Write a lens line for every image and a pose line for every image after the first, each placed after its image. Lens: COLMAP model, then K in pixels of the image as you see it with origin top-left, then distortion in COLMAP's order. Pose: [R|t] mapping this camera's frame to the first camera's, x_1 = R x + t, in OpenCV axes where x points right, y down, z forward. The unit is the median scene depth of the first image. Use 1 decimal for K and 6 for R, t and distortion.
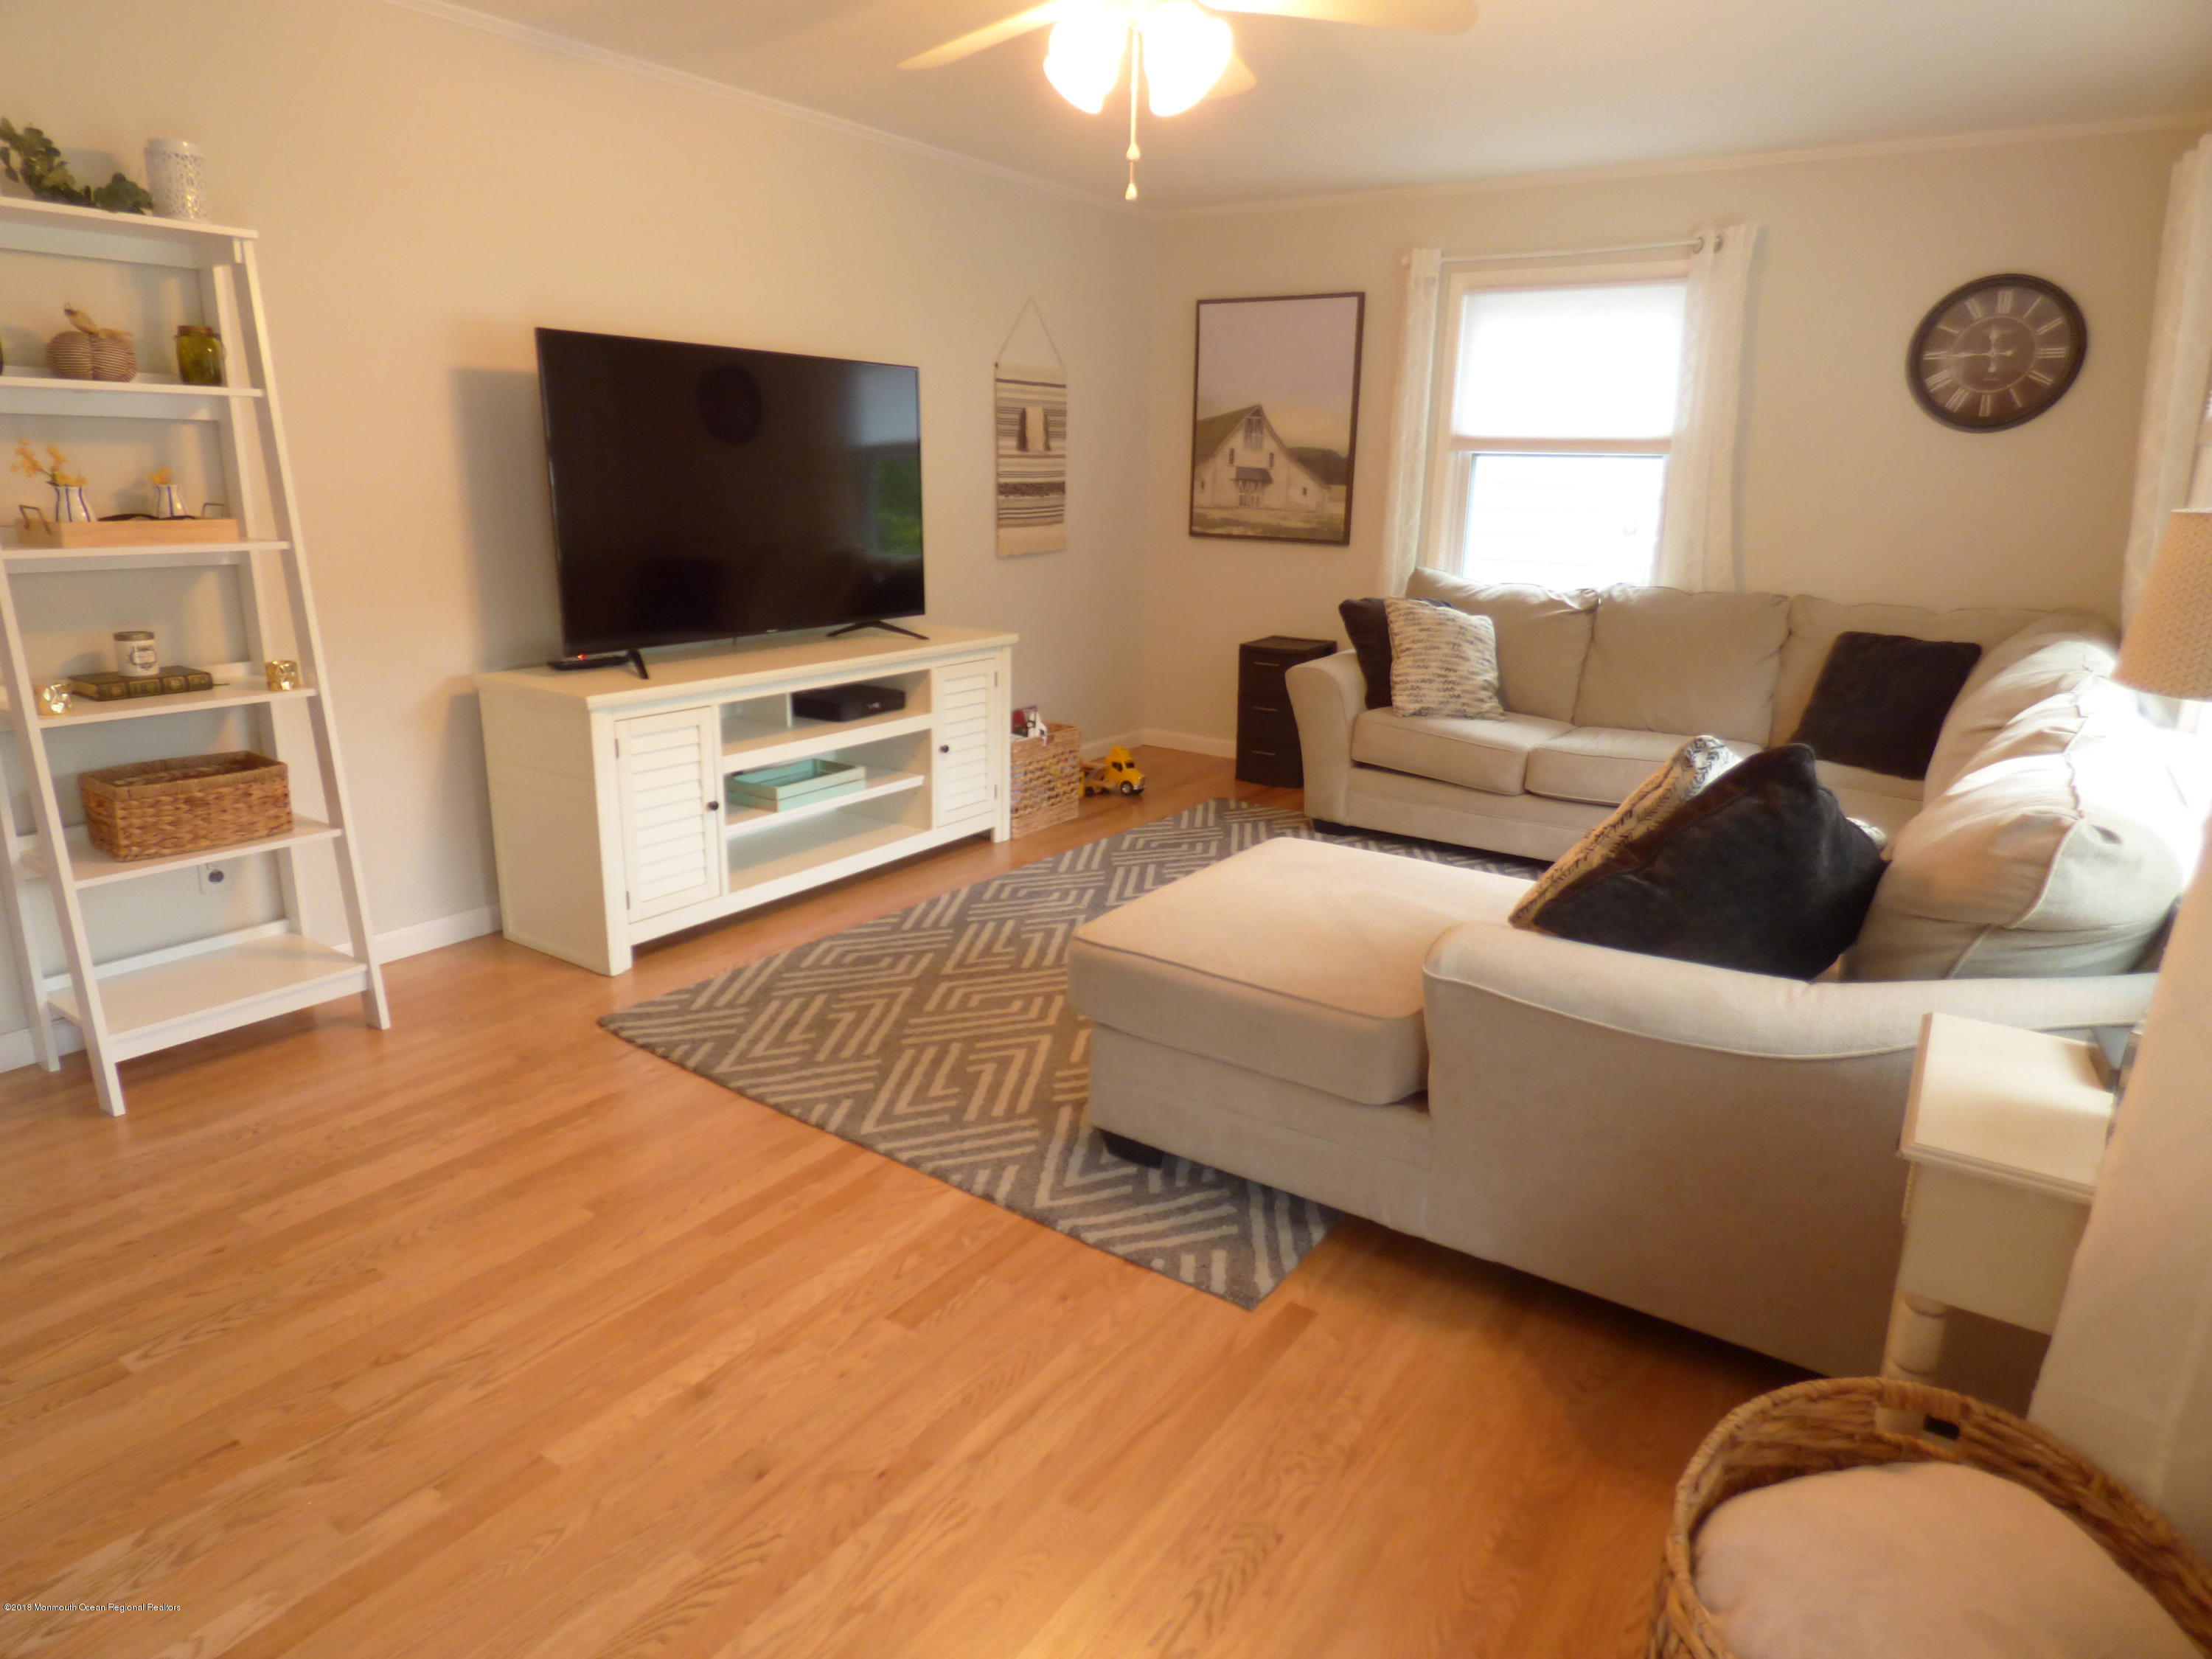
lens RADIAL K [[1334.0, 0, 1095.6], [0, 1334.0, 823.6], [0, 0, 1]] dist [-0.000979, -0.002623]
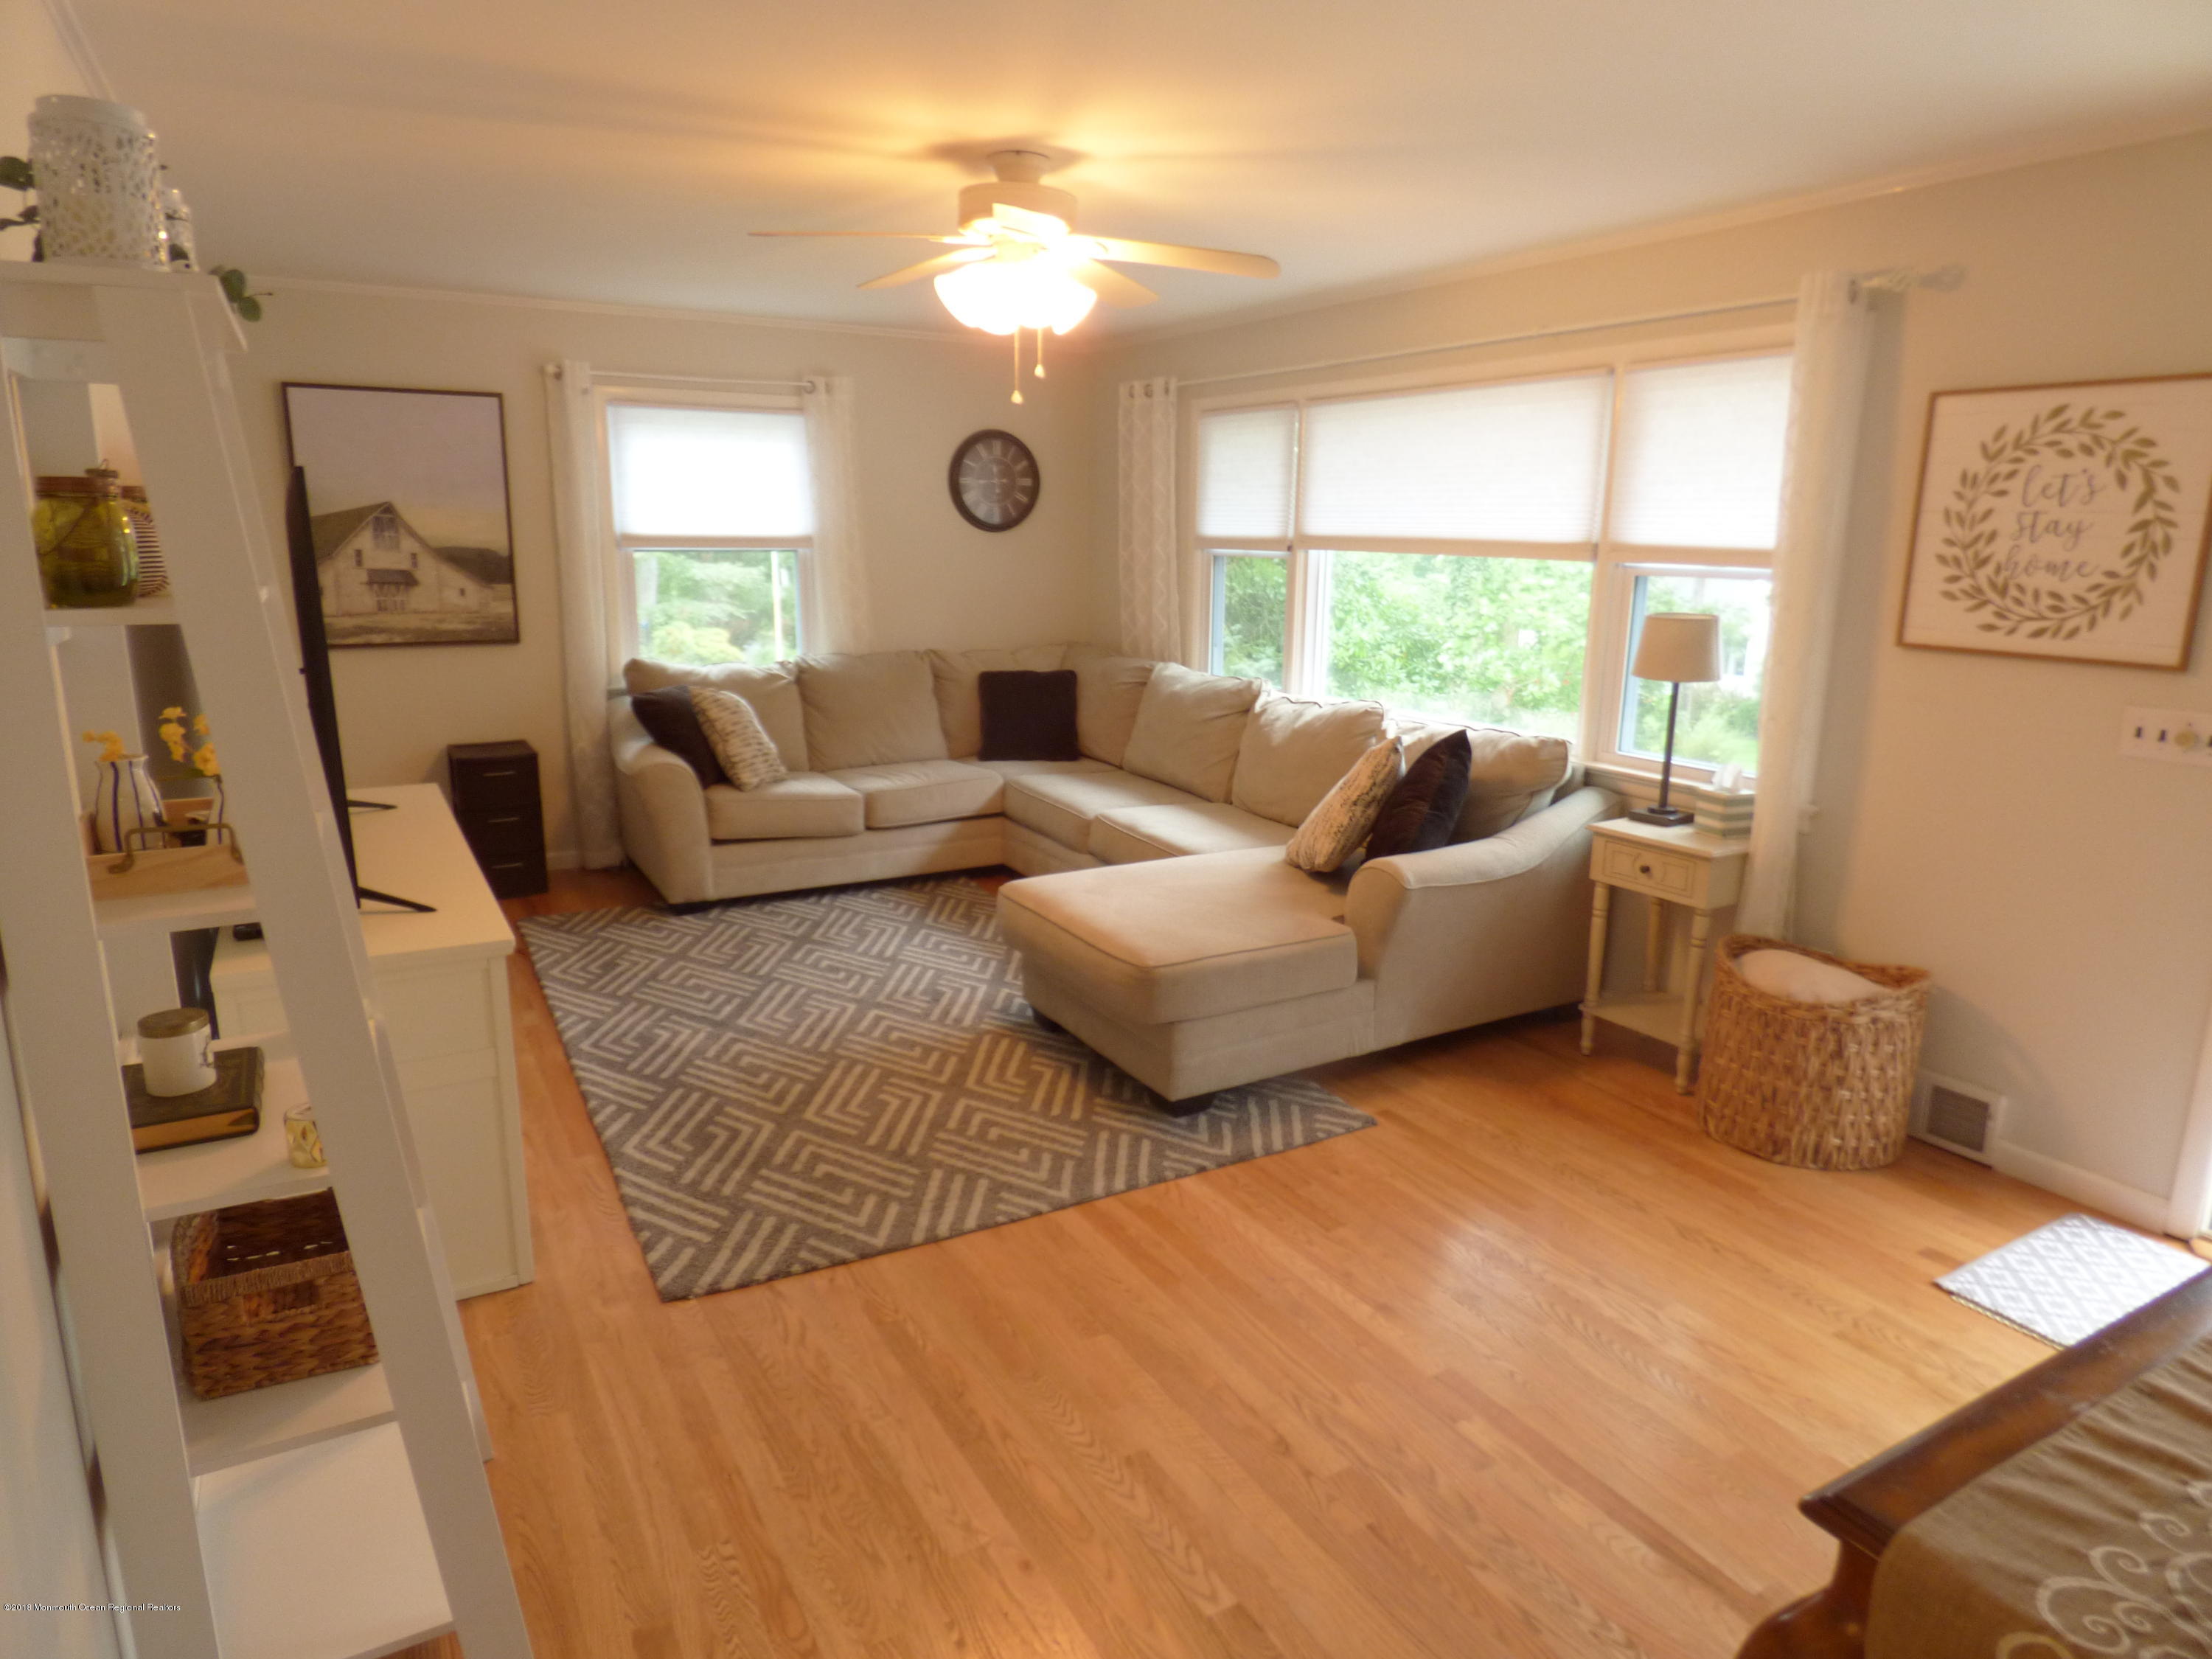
lens RADIAL K [[1334.0, 0, 1093.3], [0, 1334.0, 831.4], [0, 0, 1]] dist [-0.000979, -0.002623]
pose [[0.430734, -0.219673, 0.875335, -0.644682], [0.230974, 0.964453, 0.128380, -0.126074], [-0.872422, 0.146882, 0.466161, 0.230502]]
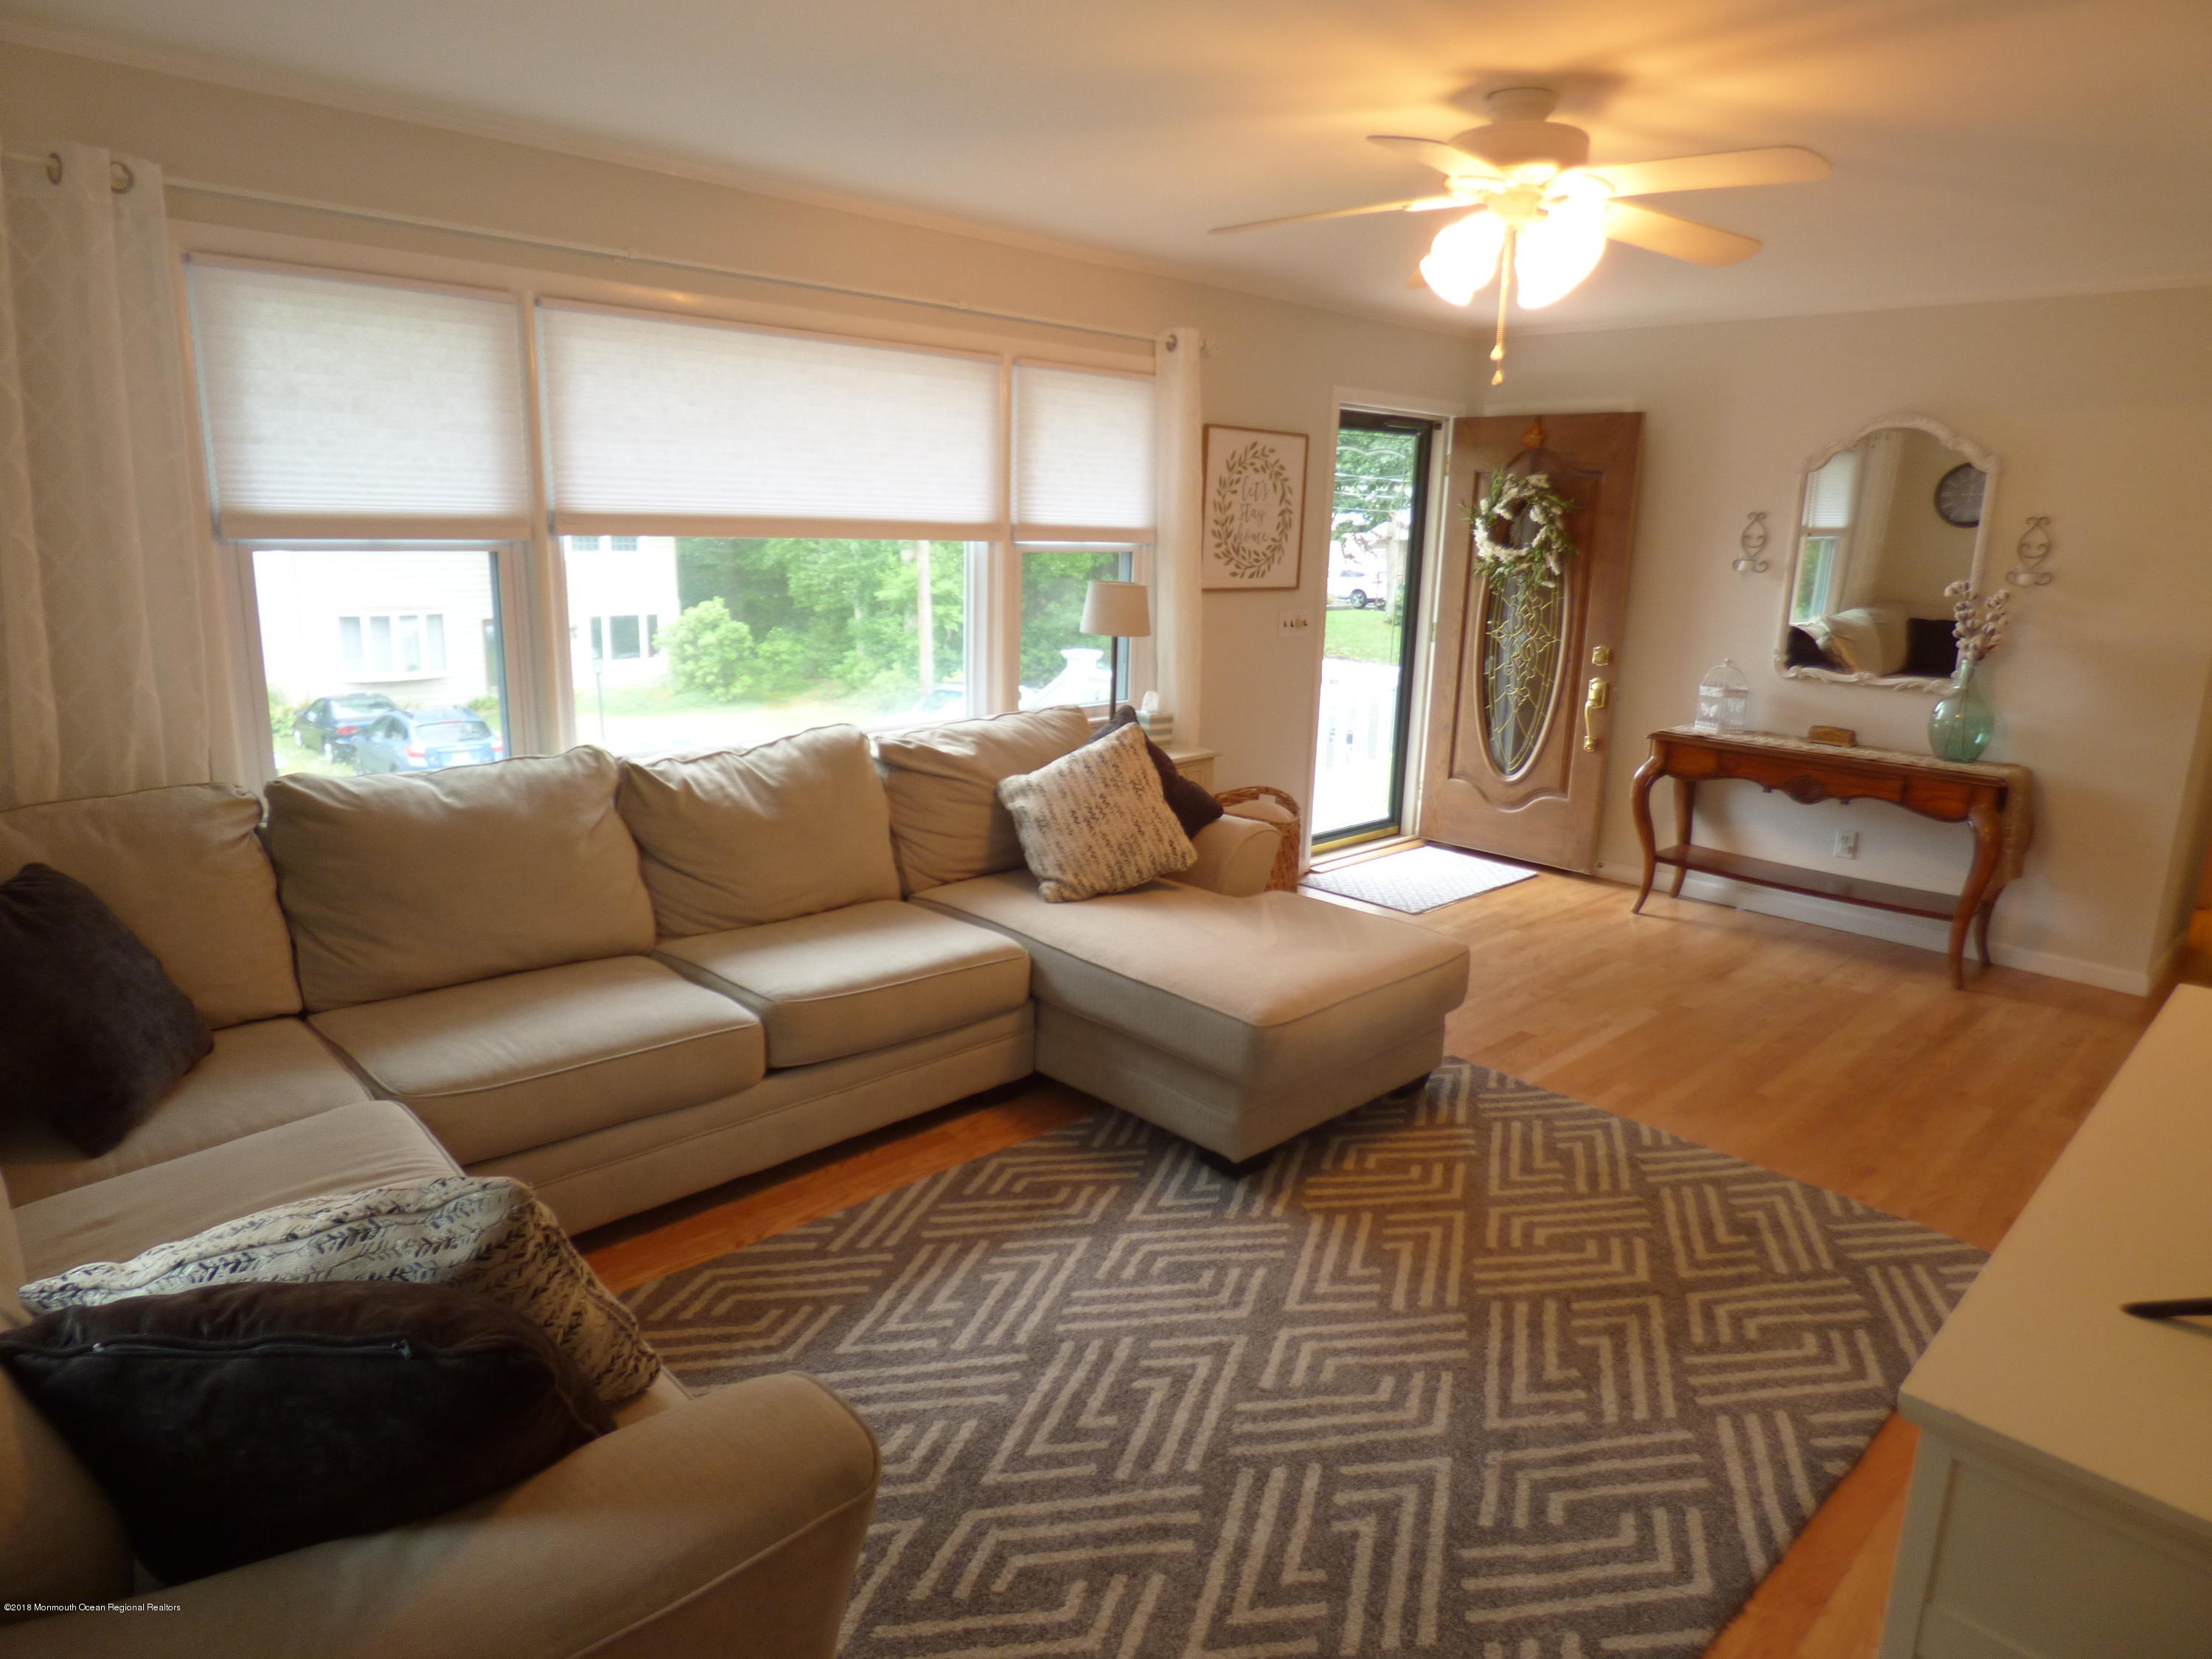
lens RADIAL K [[1334.0, 0, 1114.4], [0, 1334.0, 832.3], [0, 0, 1]] dist [-0.000979, -0.002623]
pose [[-0.980909, -0.089399, 0.172701, 0.050082], [0.002926, 0.881184, 0.472765, -0.368607], [-0.194446, 0.464244, -0.864099, 1.207163]]
